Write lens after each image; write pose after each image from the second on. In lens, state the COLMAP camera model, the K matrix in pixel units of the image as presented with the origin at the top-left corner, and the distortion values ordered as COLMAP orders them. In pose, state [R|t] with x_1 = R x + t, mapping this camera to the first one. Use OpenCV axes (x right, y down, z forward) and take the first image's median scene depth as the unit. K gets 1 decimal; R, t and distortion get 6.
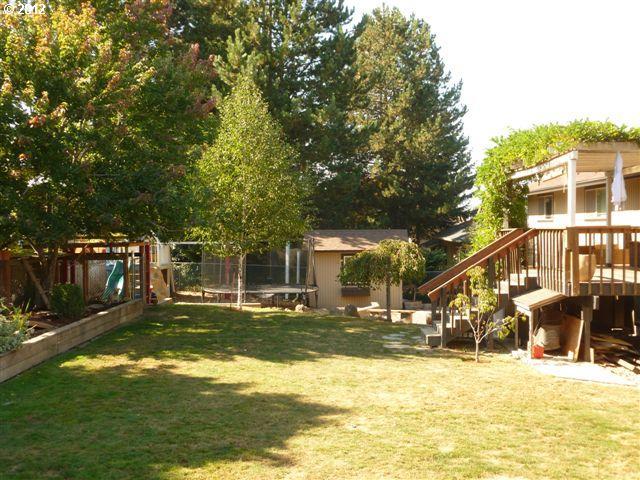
lens RADIAL K [[647.1, 0, 320.0], [0, 647.1, 240.0], [0, 0, 1]] dist [-0.015732, -0.010052]
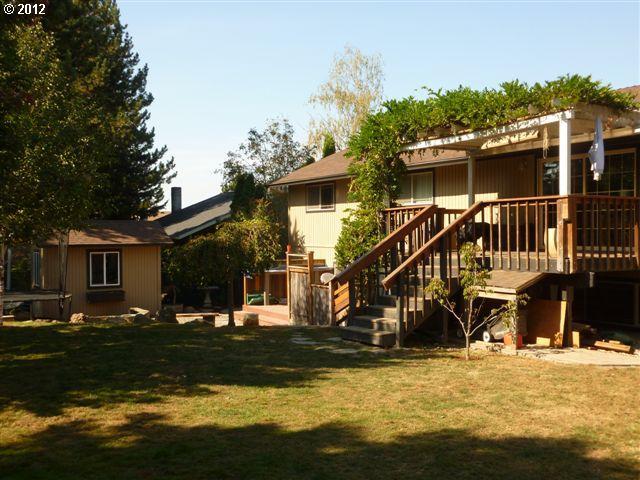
lens RADIAL K [[669.8, 0, 320.0], [0, 669.8, 240.0], [0, 0, 1]] dist [-0.001798, -0.003302]
pose [[0.856478, -0.004227, 0.516167, -0.275002], [0.008405, 0.999948, -0.005758, 0.031834], [-0.516116, 0.009270, 0.856469, 0.286482]]
